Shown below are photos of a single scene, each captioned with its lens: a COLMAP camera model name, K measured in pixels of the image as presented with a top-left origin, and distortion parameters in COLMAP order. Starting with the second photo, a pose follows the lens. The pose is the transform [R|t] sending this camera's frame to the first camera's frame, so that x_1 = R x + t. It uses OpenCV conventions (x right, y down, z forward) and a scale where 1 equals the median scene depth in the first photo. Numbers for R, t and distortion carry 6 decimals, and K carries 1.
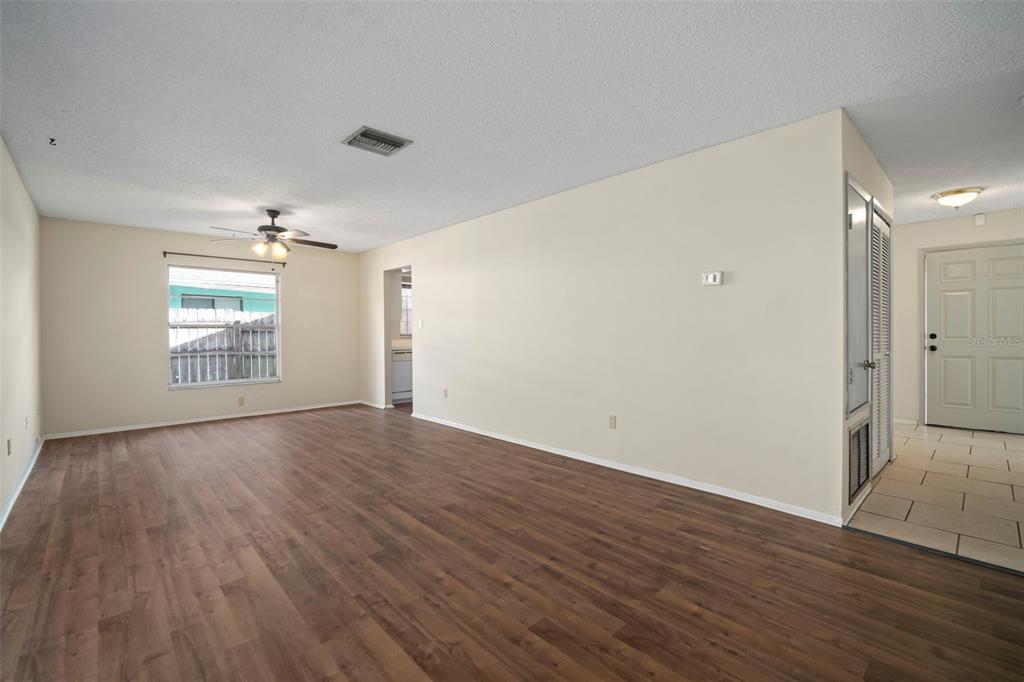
lens RADIAL K [[448.6, 0, 504.7], [0, 448.6, 342.2], [0, 0, 1]] dist [-0.009084, 0.002496]
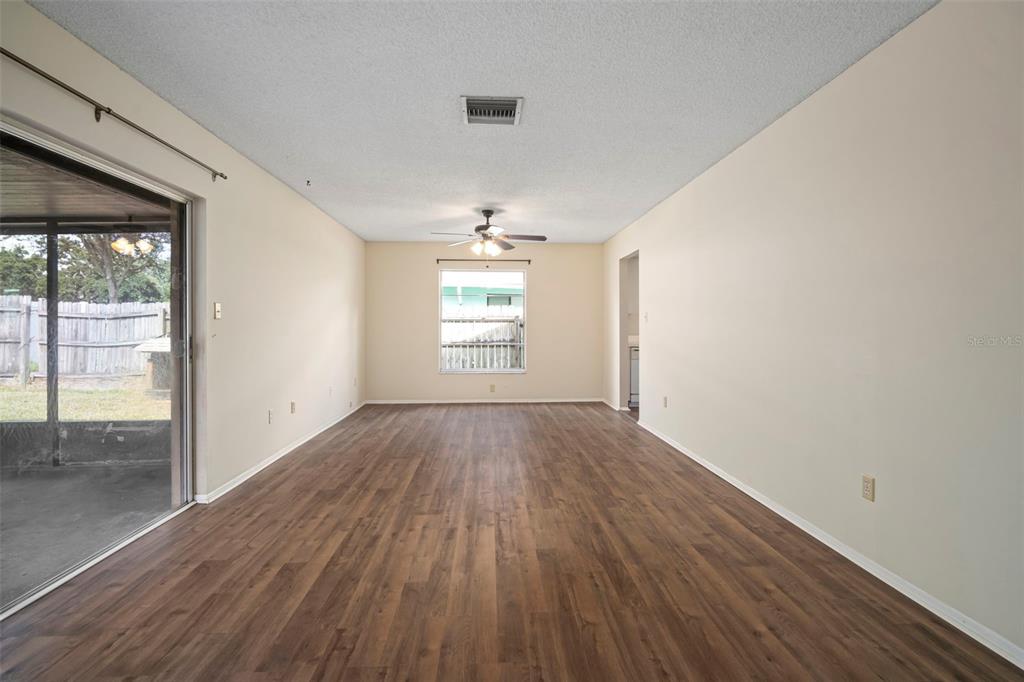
lens RADIAL K [[448.6, 0, 508.9], [0, 448.6, 335.2], [0, 0, 1]] dist [-0.009084, 0.002496]
pose [[0.772699, 0.018317, -0.634509, 0.243026], [-0.019508, 0.999797, 0.005106, -0.009763], [0.634473, 0.008433, 0.772899, 0.274846]]
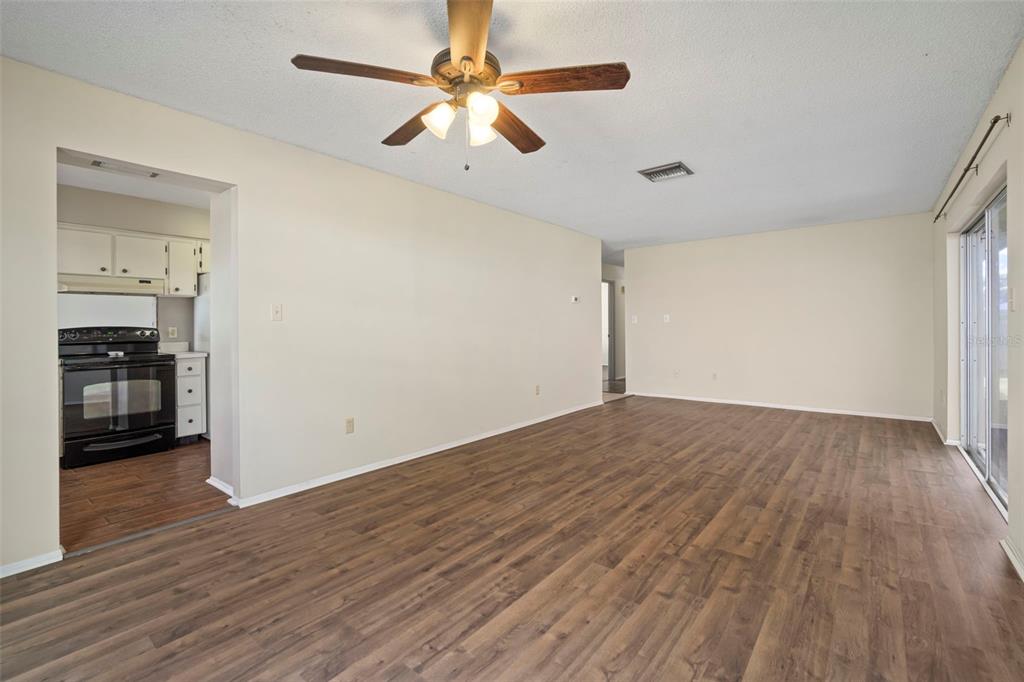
lens RADIAL K [[448.6, 0, 512.0], [0, 448.6, 321.7], [0, 0, 1]] dist [-0.009084, 0.002496]
pose [[-0.149714, 0.023833, 0.988442, -1.161641], [0.029972, 0.999359, -0.019556, -0.014194], [-0.988275, 0.026698, -0.150332, 1.294659]]
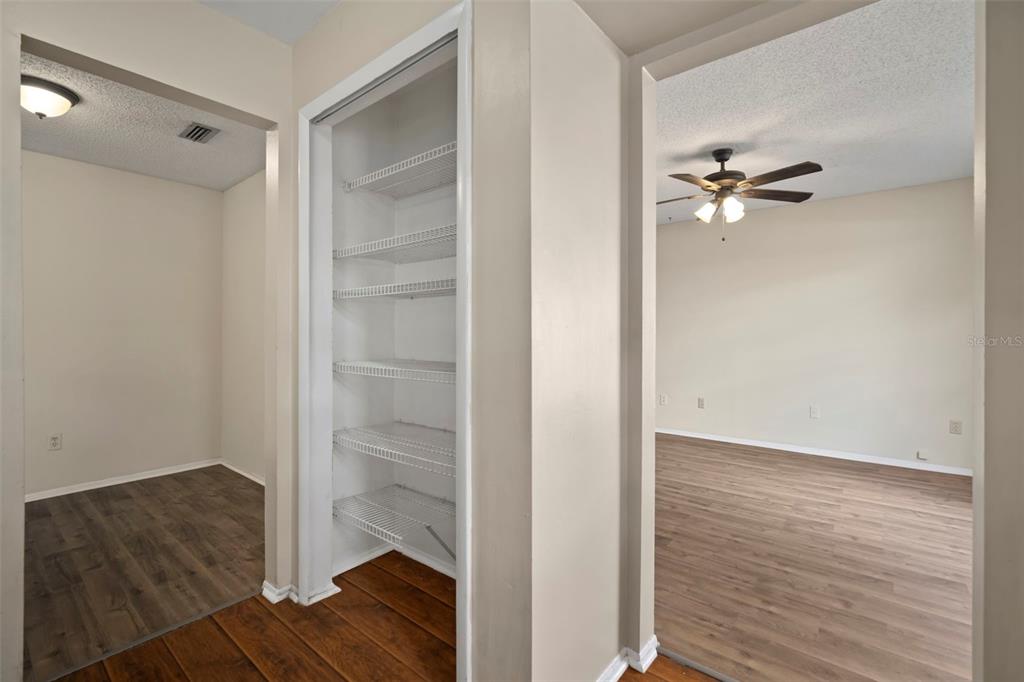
lens RADIAL K [[448.6, 0, 512.8], [0, 448.6, 336.9], [0, 0, 1]] dist [-0.009084, 0.002496]
pose [[-0.990251, 0.012246, -0.138757, -0.147171], [0.009151, 0.999695, 0.022919, -0.042427], [0.138995, 0.021425, -0.990061, 2.046513]]
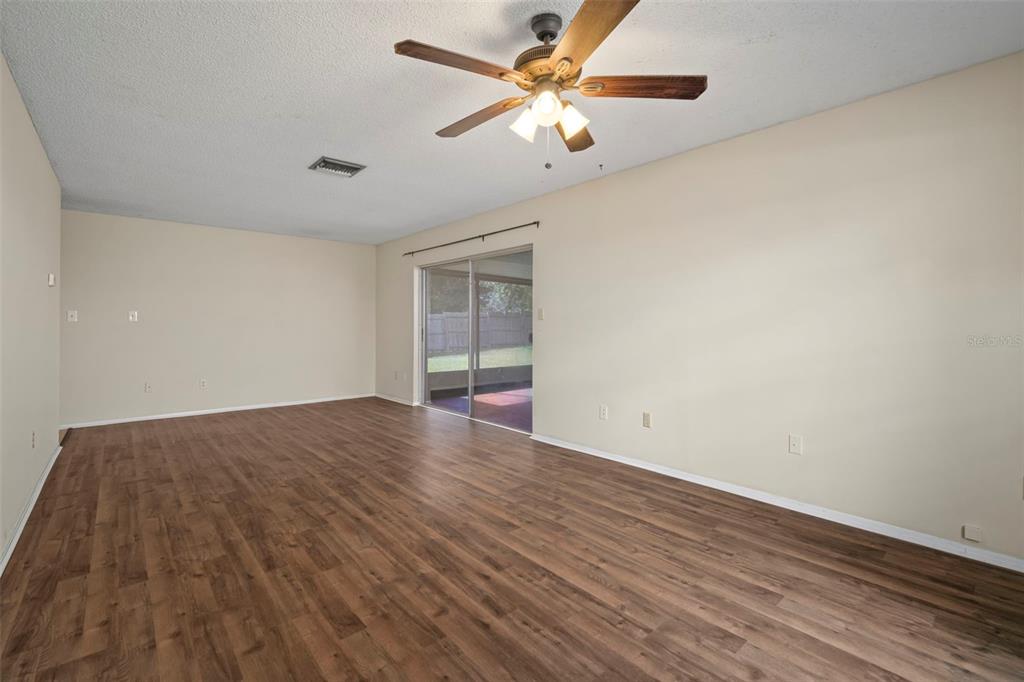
lens RADIAL K [[459.6, 0, 506.3], [0, 459.6, 319.3], [0, 0, 1]] dist [-0.012696, 0.004281]
pose [[-0.999592, 0.010283, 0.026639, -0.621554], [0.010421, 0.999933, 0.005067, -0.031535], [-0.026585, 0.005342, -0.999632, 1.786731]]
